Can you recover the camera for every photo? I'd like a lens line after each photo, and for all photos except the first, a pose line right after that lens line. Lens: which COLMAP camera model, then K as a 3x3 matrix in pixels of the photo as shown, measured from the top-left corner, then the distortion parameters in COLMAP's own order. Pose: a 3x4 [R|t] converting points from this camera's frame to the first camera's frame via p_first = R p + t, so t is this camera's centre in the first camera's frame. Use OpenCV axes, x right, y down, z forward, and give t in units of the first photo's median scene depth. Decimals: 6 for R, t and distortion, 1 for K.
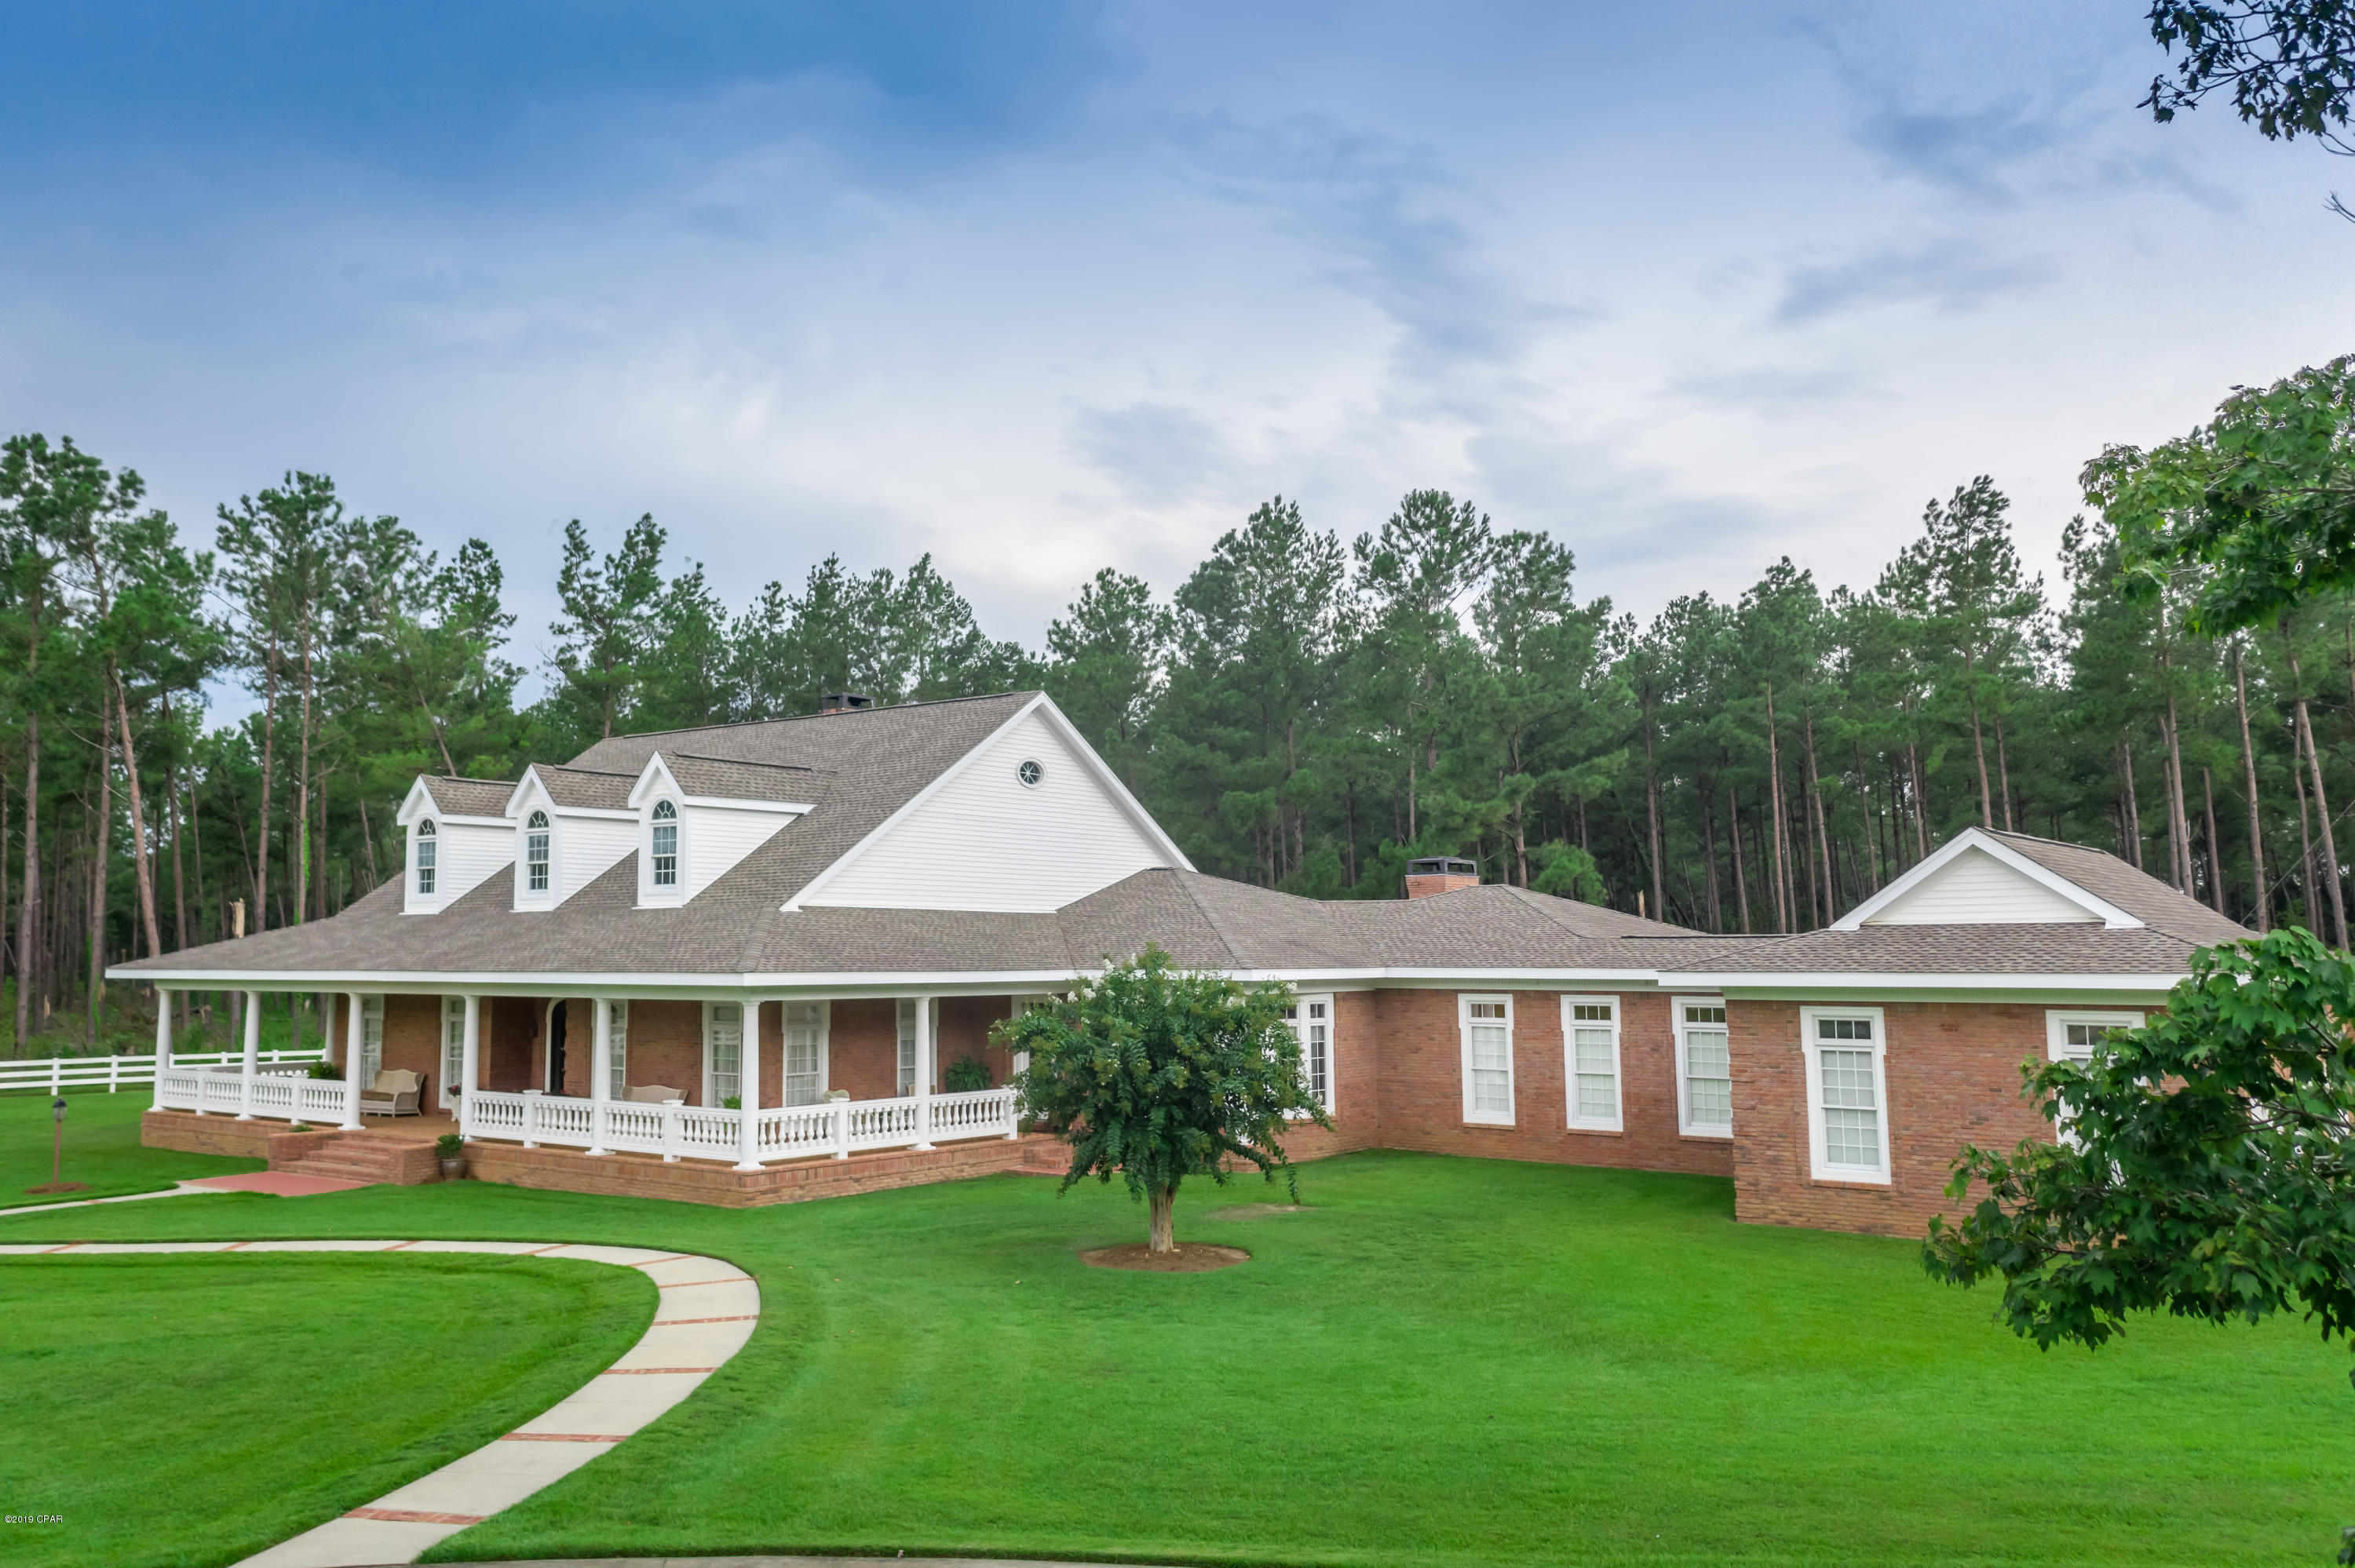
lens RADIAL K [[1907.0, 0, 1177.5], [0, 1907.0, 784.0], [0, 0, 1]] dist [0.022225, -0.008438]
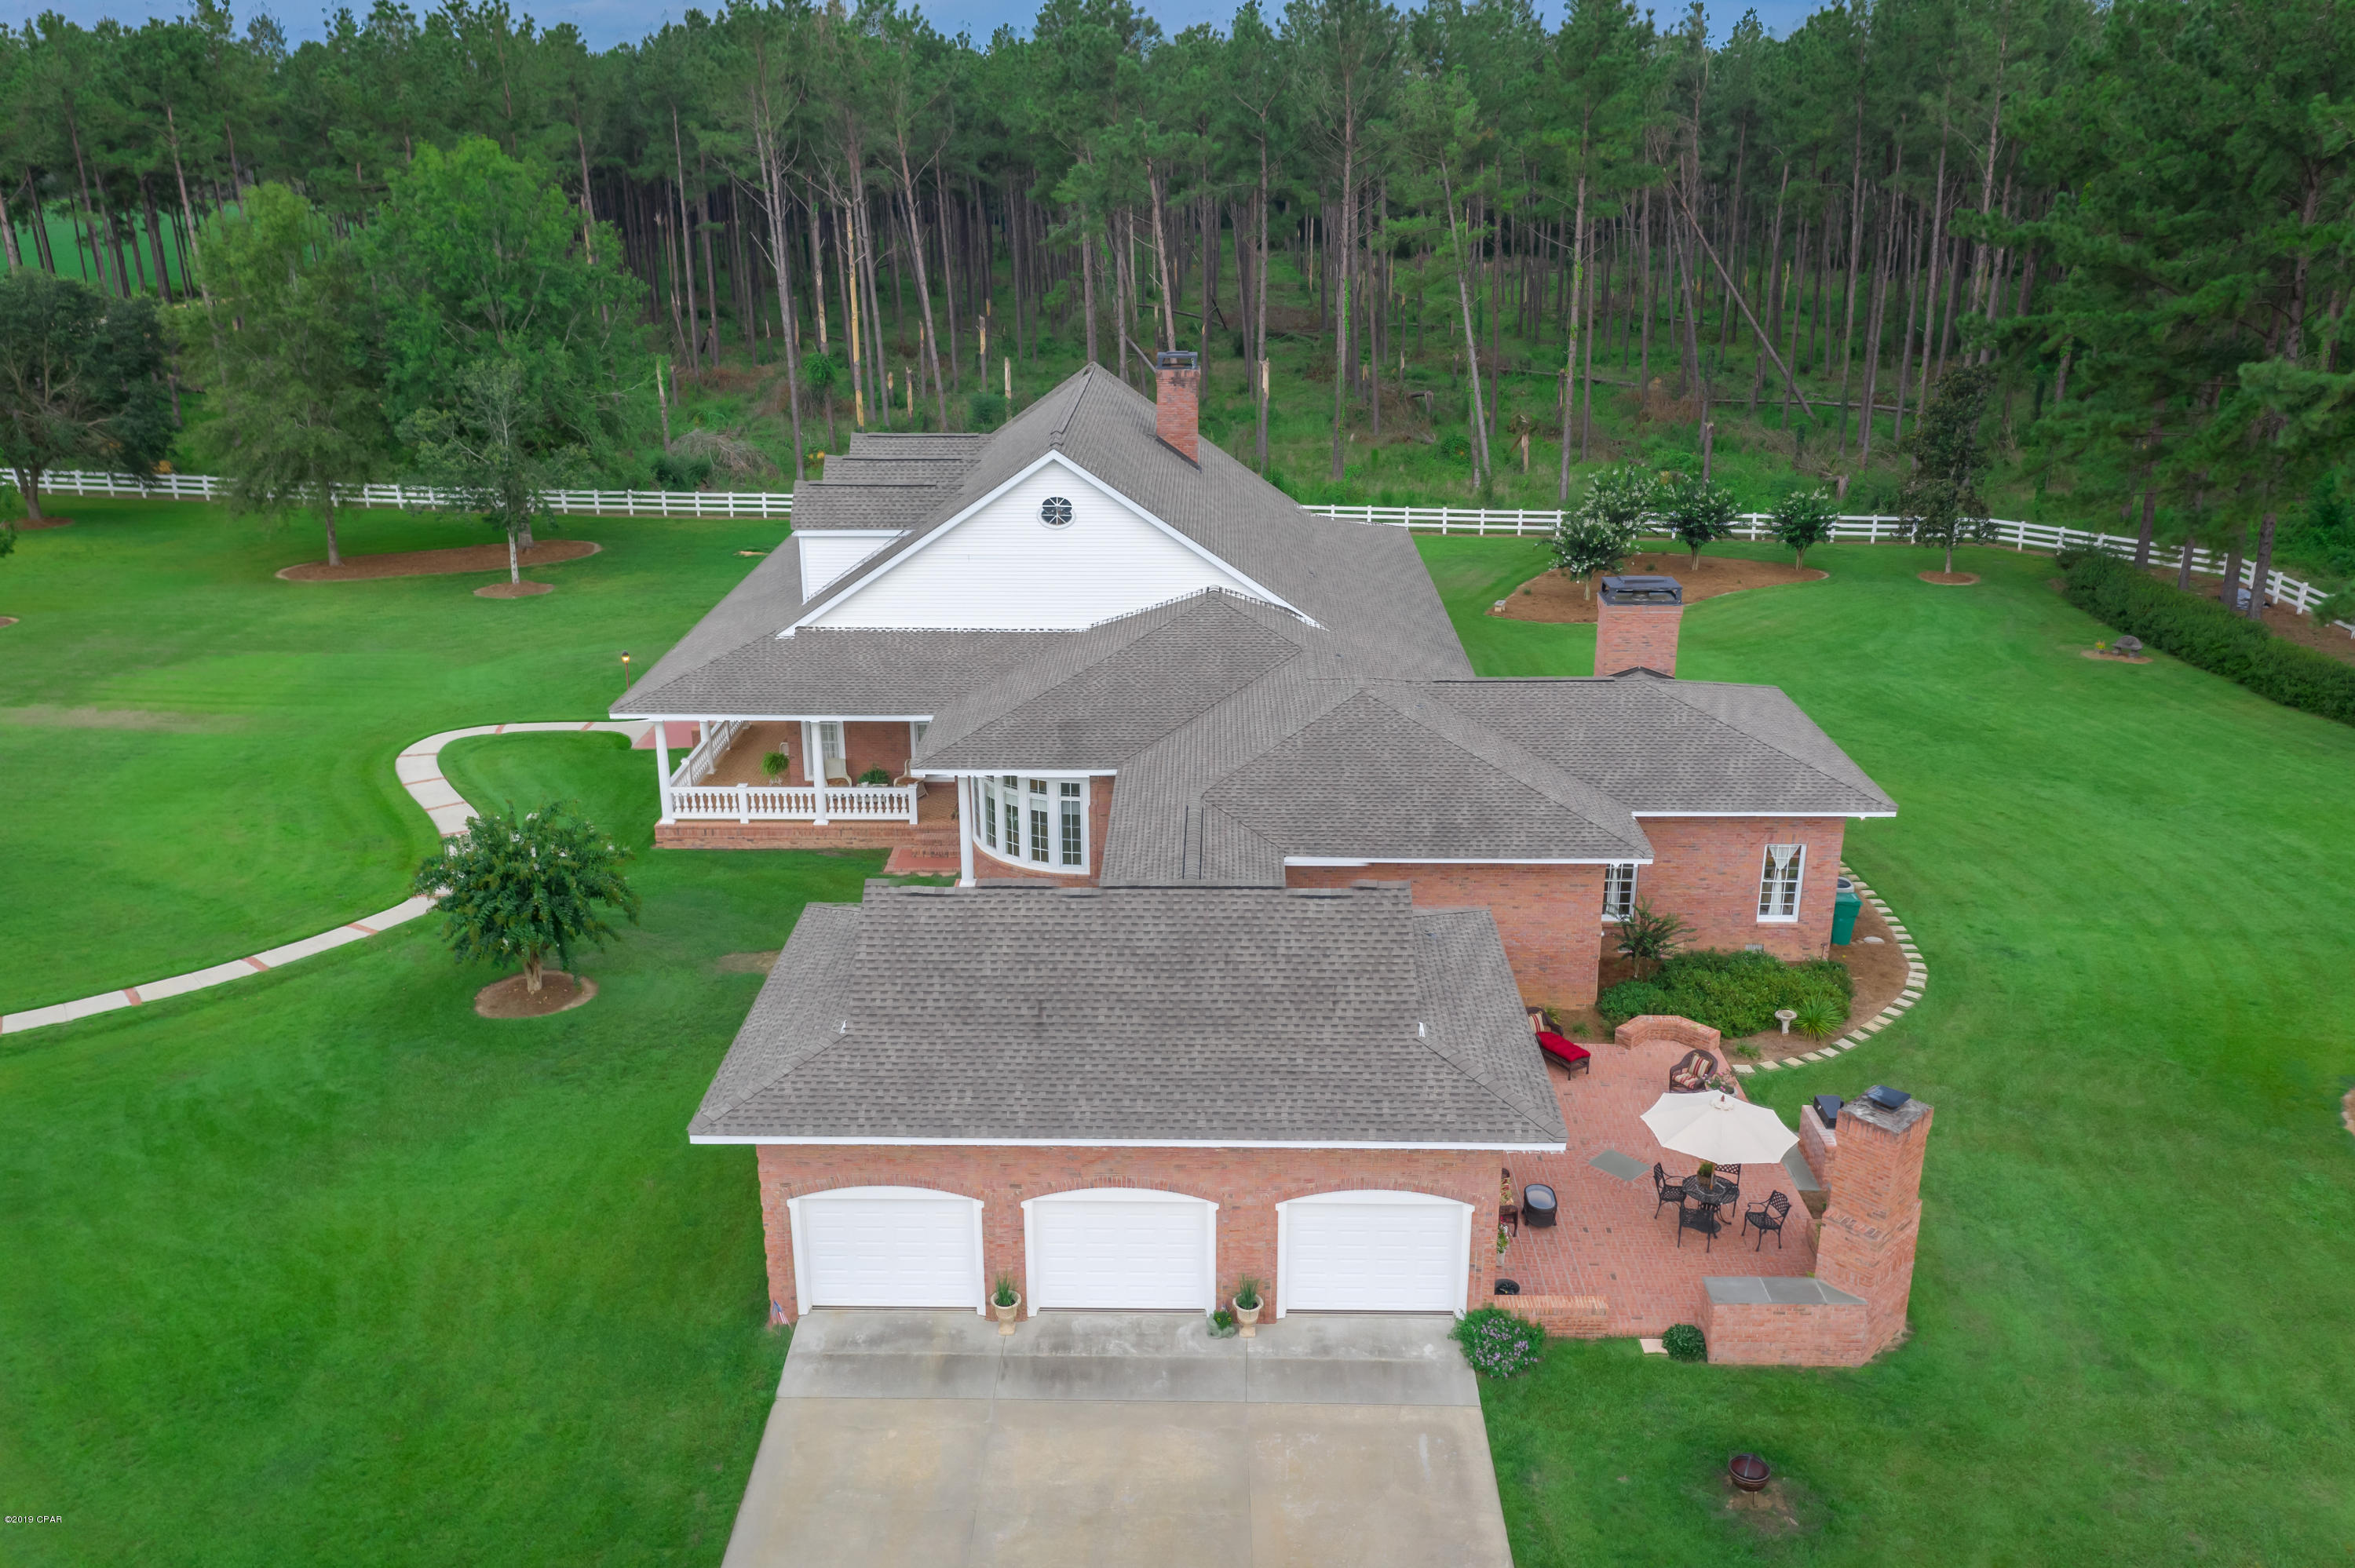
lens RADIAL K [[1907.0, 0, 1177.5], [0, 1907.0, 784.0], [0, 0, 1]] dist [0.022225, -0.008438]
pose [[0.585771, 0.259627, -0.767767, 0.870834], [0.073637, 0.926336, 0.369430, -0.267132], [0.807125, -0.272937, 0.523503, 0.392192]]
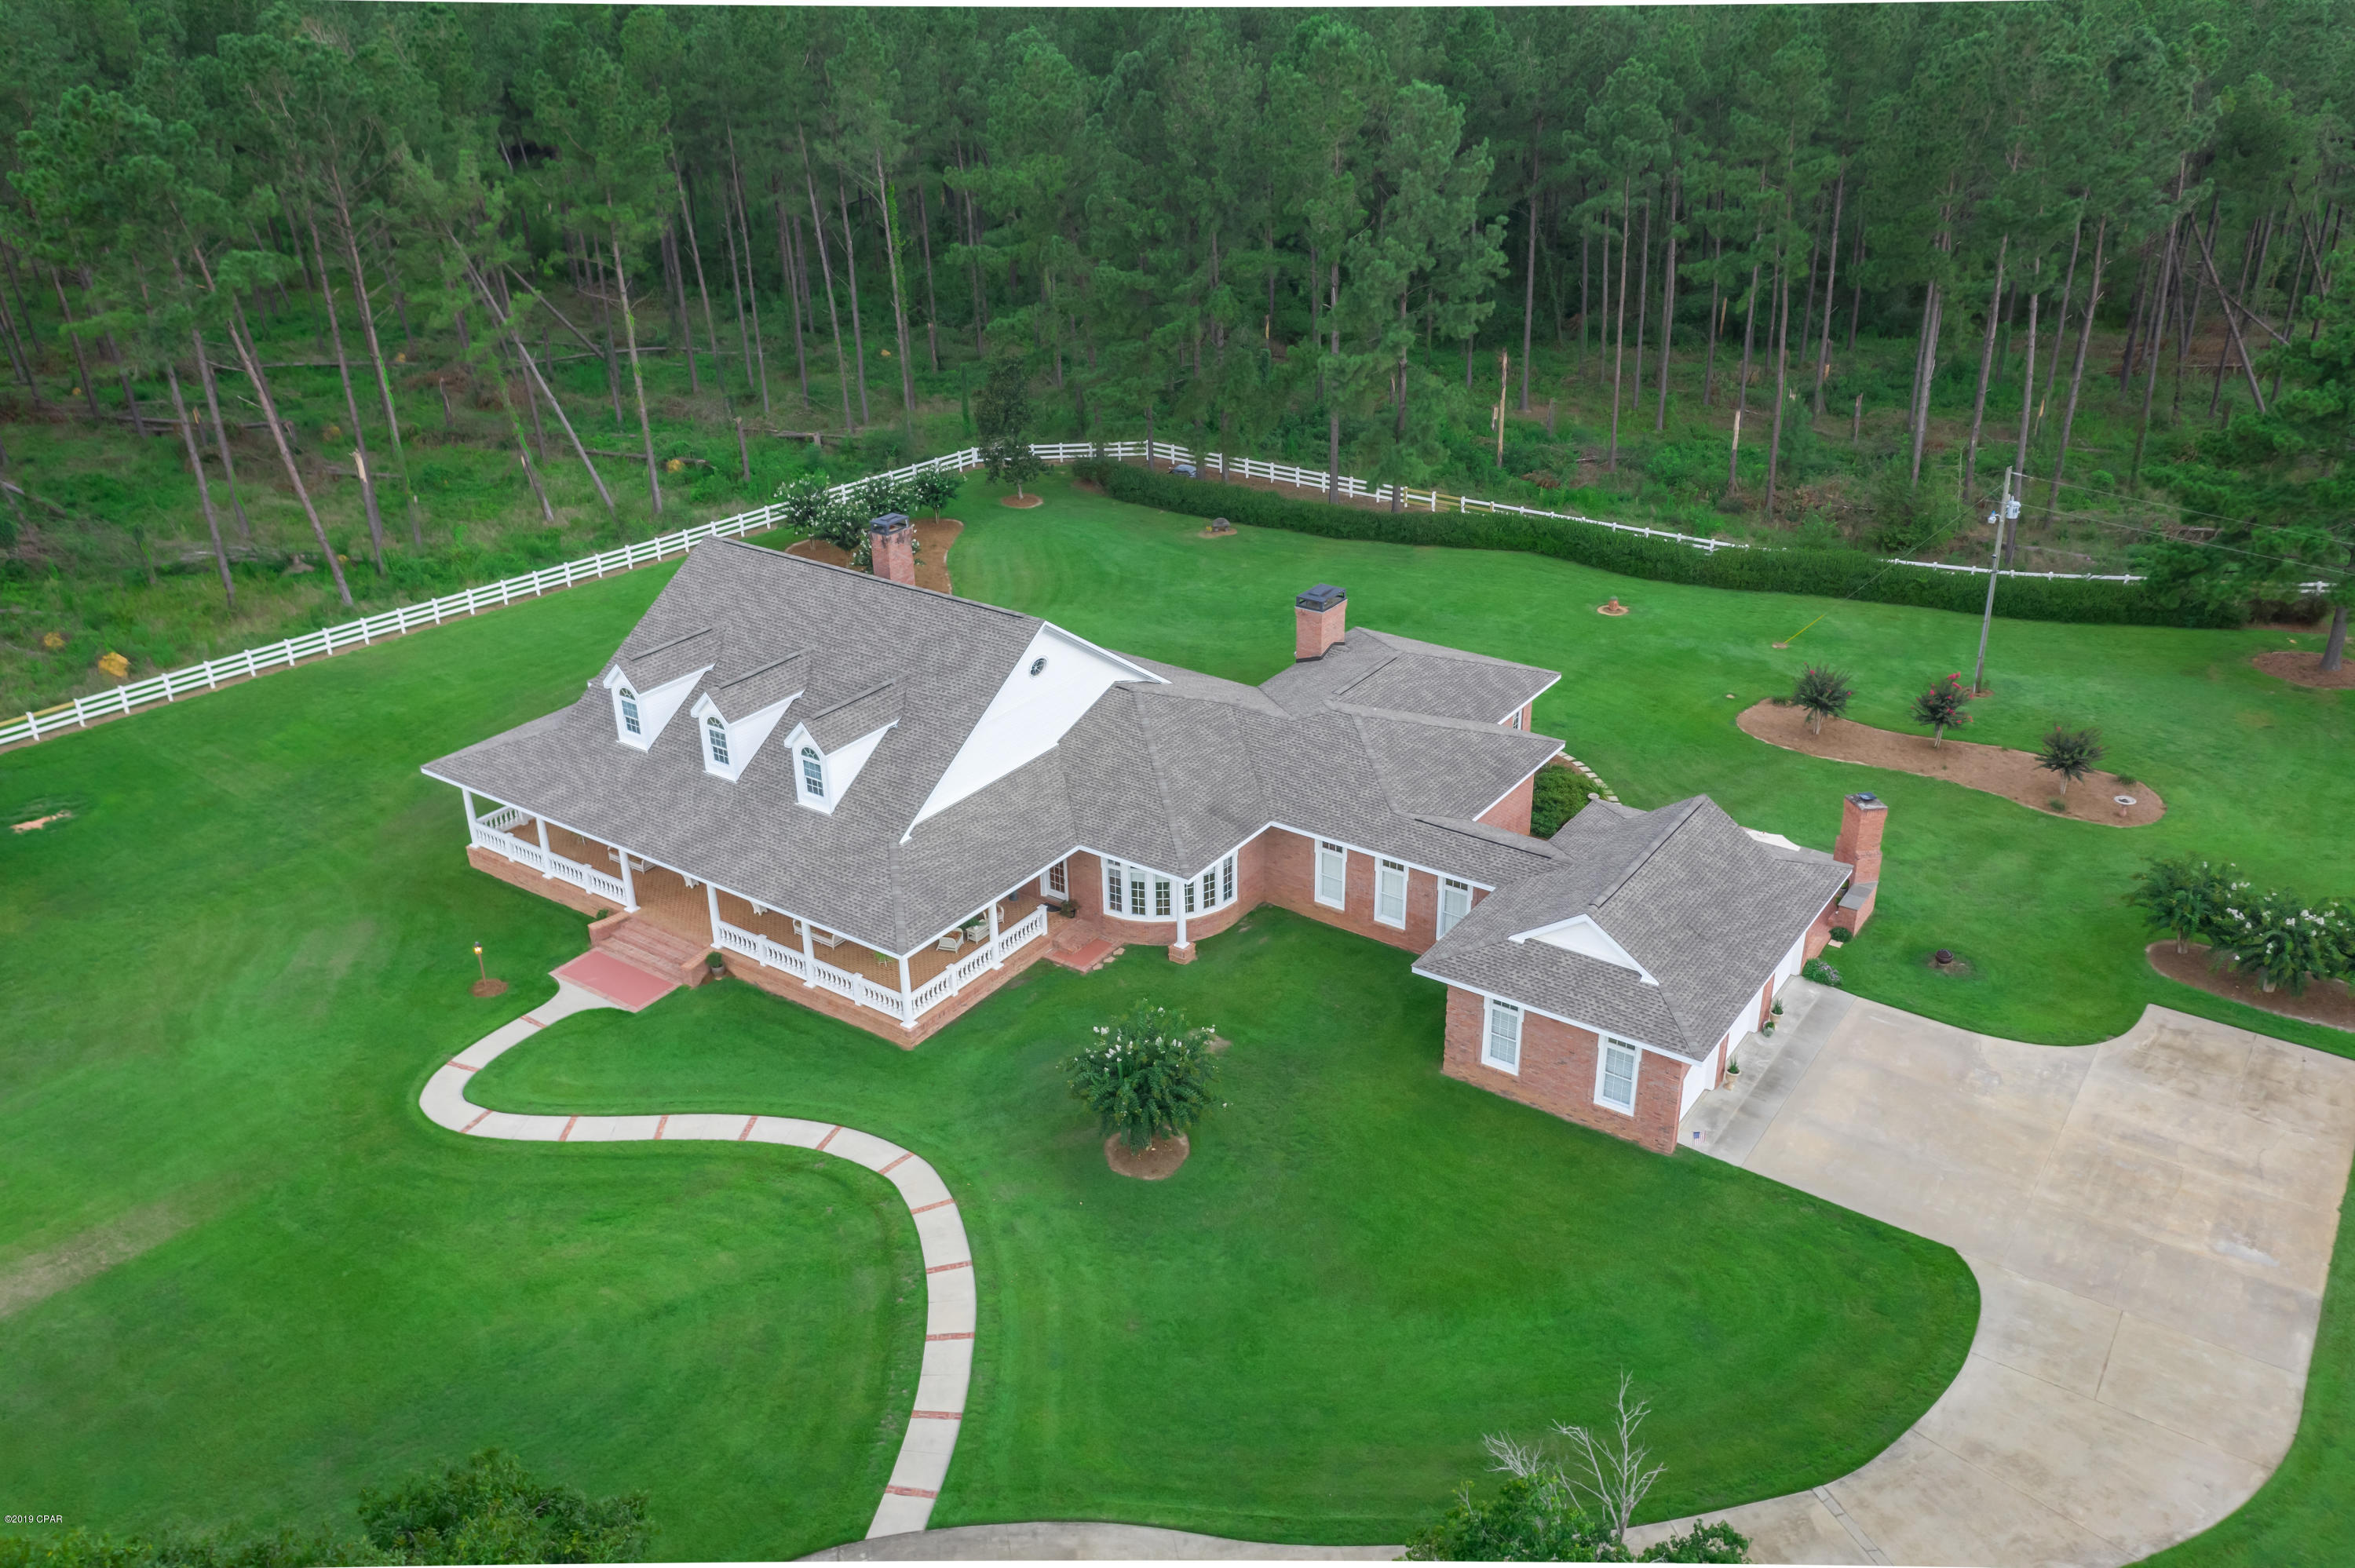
lens RADIAL K [[1907.0, 0, 1177.5], [0, 1907.0, 784.0], [0, 0, 1]] dist [0.022225, -0.008438]
pose [[0.998936, -0.024362, 0.039170, -0.027708], [0.000799, 0.858169, 0.513366, -0.669641], [-0.046121, -0.512789, 0.857275, -0.319553]]
